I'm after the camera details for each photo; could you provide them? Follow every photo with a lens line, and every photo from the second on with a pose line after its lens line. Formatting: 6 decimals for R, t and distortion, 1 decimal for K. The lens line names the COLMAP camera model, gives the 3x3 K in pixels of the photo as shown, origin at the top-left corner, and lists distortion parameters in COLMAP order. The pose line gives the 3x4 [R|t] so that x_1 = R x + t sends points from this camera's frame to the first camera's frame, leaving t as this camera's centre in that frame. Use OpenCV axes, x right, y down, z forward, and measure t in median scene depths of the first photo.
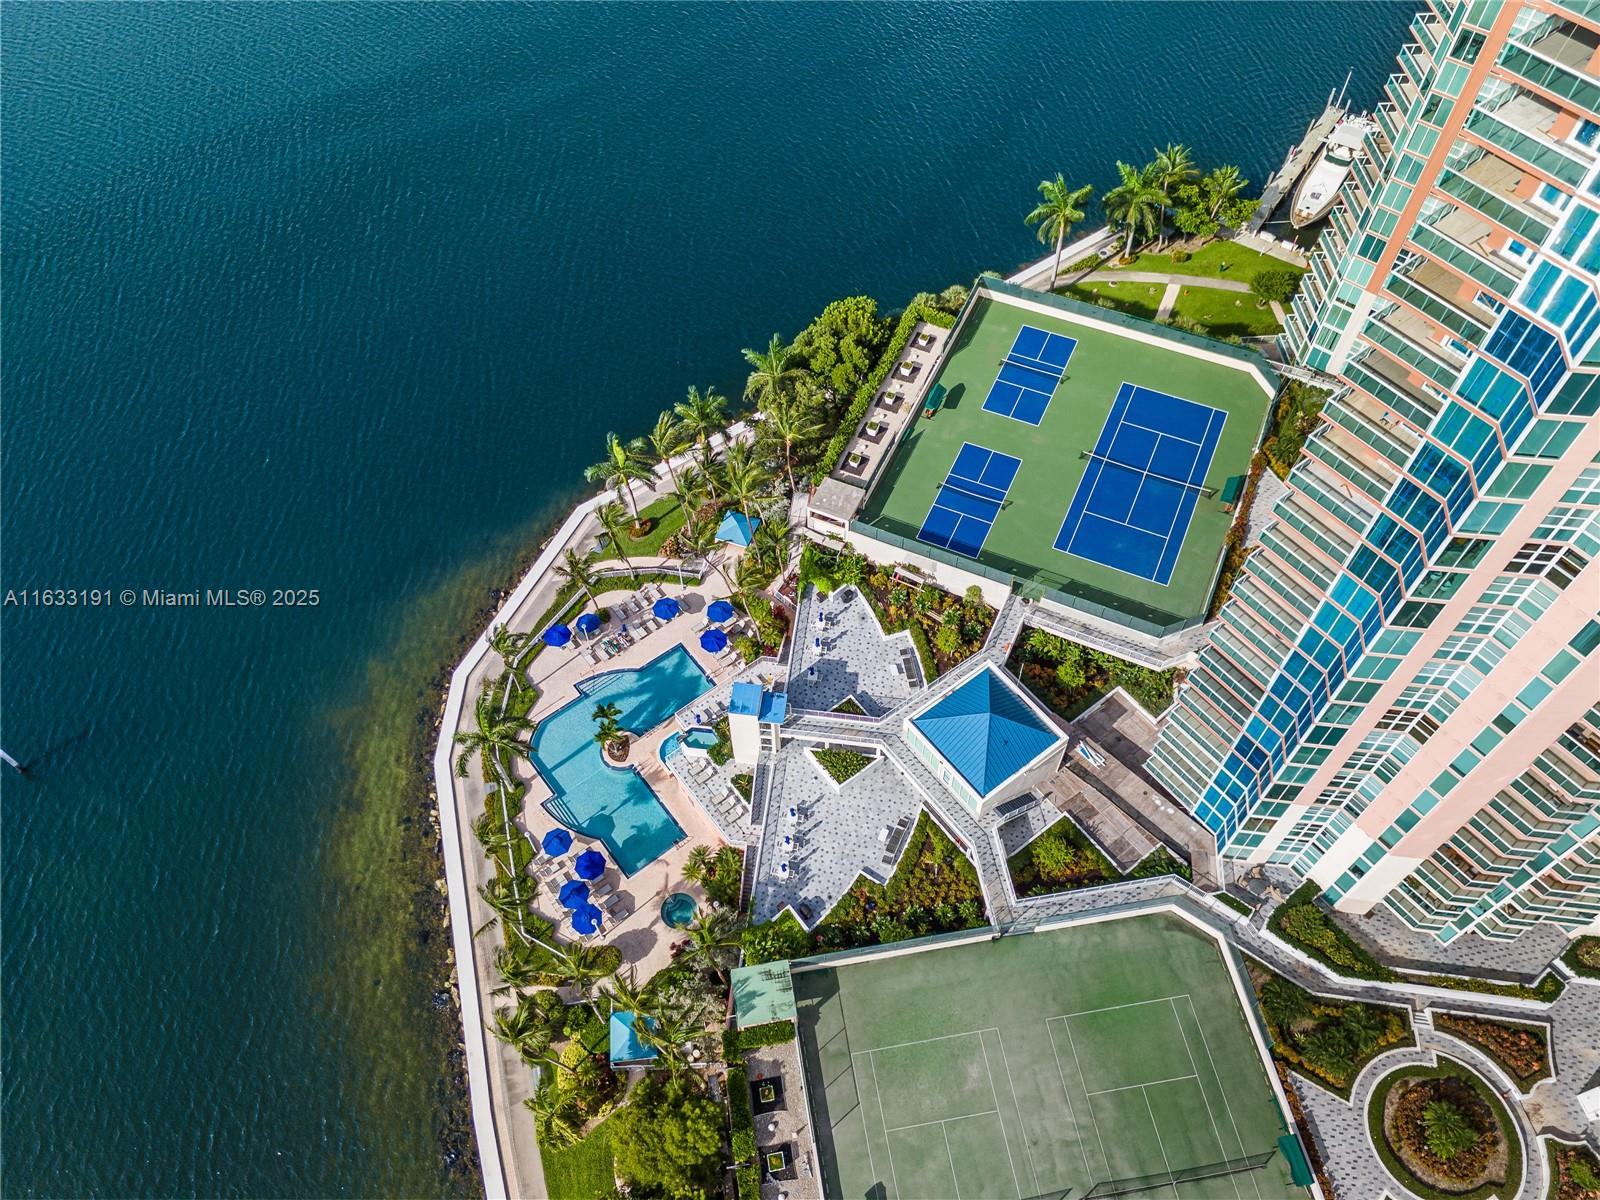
lens RADIAL K [[1158.0, 0, 821.7], [0, 1158.0, 607.4], [0, 0, 1]] dist [0.031707, -0.004528]
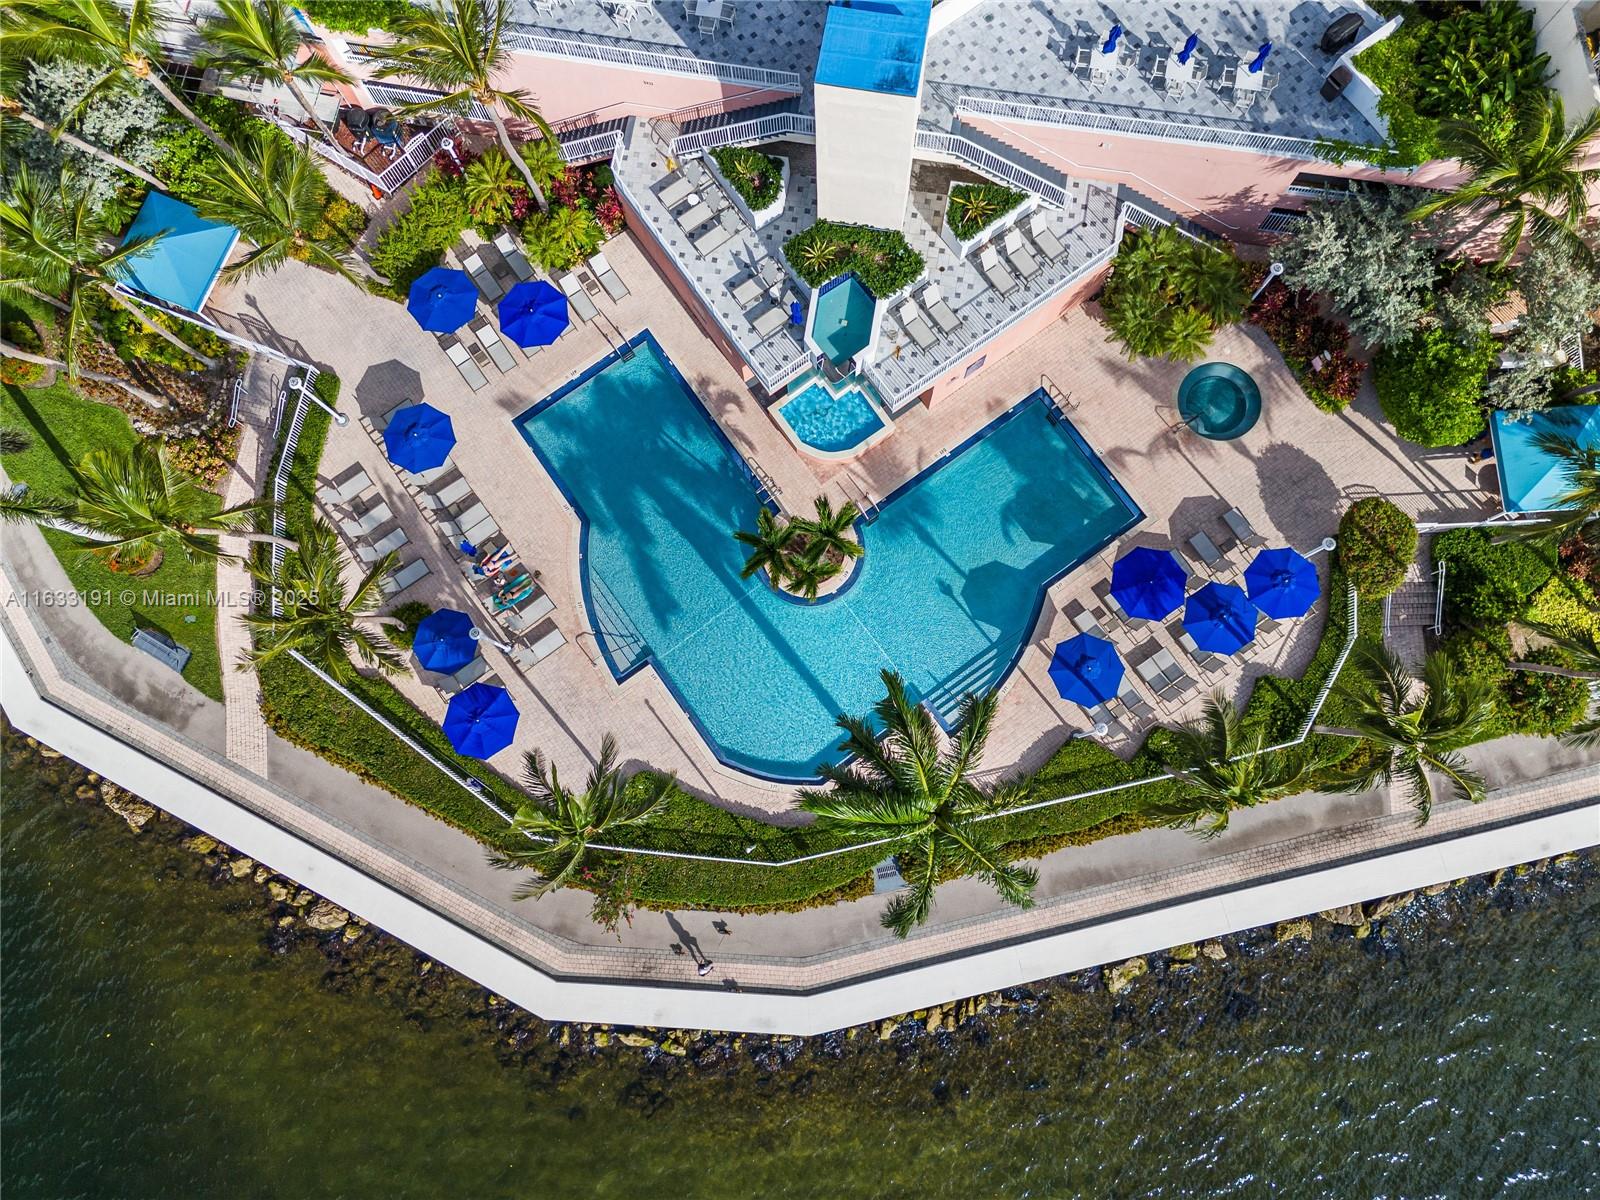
lens RADIAL K [[1158.0, 0, 821.7], [0, 1158.0, 607.4], [0, 0, 1]] dist [0.031707, -0.004528]
pose [[0.041373, -0.986145, 0.160646, -0.262624], [0.849691, 0.119316, 0.513604, -0.079758], [-0.525655, 0.115250, 0.842855, 0.676429]]
